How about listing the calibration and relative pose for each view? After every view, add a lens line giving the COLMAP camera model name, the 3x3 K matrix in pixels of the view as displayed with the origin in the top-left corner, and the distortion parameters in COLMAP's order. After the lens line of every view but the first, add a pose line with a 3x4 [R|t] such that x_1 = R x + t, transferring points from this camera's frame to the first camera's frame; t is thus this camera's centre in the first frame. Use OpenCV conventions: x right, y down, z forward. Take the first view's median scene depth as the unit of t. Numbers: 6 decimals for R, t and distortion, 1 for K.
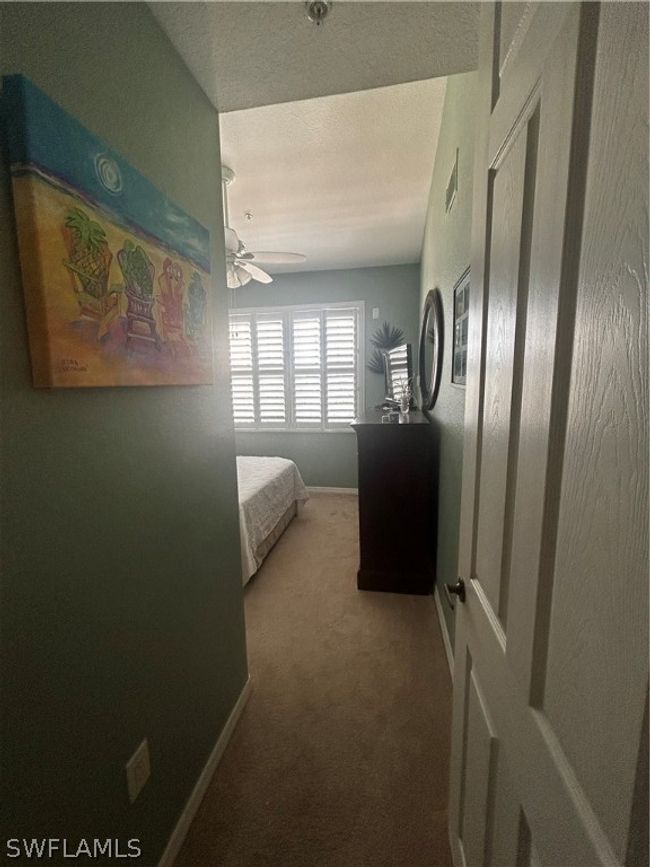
lens RADIAL K [[348.4, 0, 323.0], [0, 348.4, 434.4], [0, 0, 1]] dist [-0.001679, 0.000204]
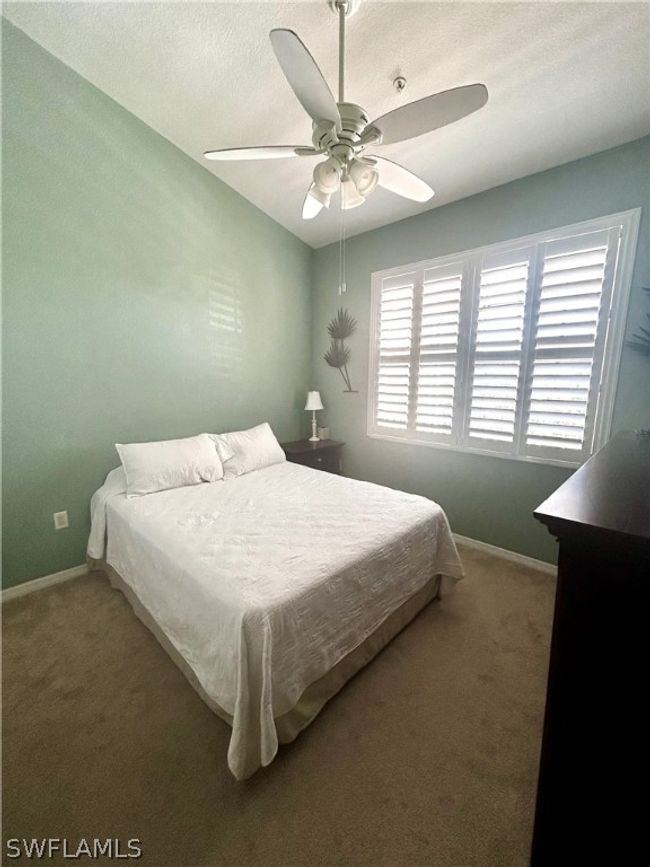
lens RADIAL K [[348.4, 0, 331.6], [0, 348.4, 433.7], [0, 0, 1]] dist [-0.001679, 0.000204]
pose [[0.842626, 0.109575, -0.527233, 0.045571], [-0.097333, 0.993944, 0.051013, -0.050781], [0.529629, 0.008332, 0.848188, 0.350805]]
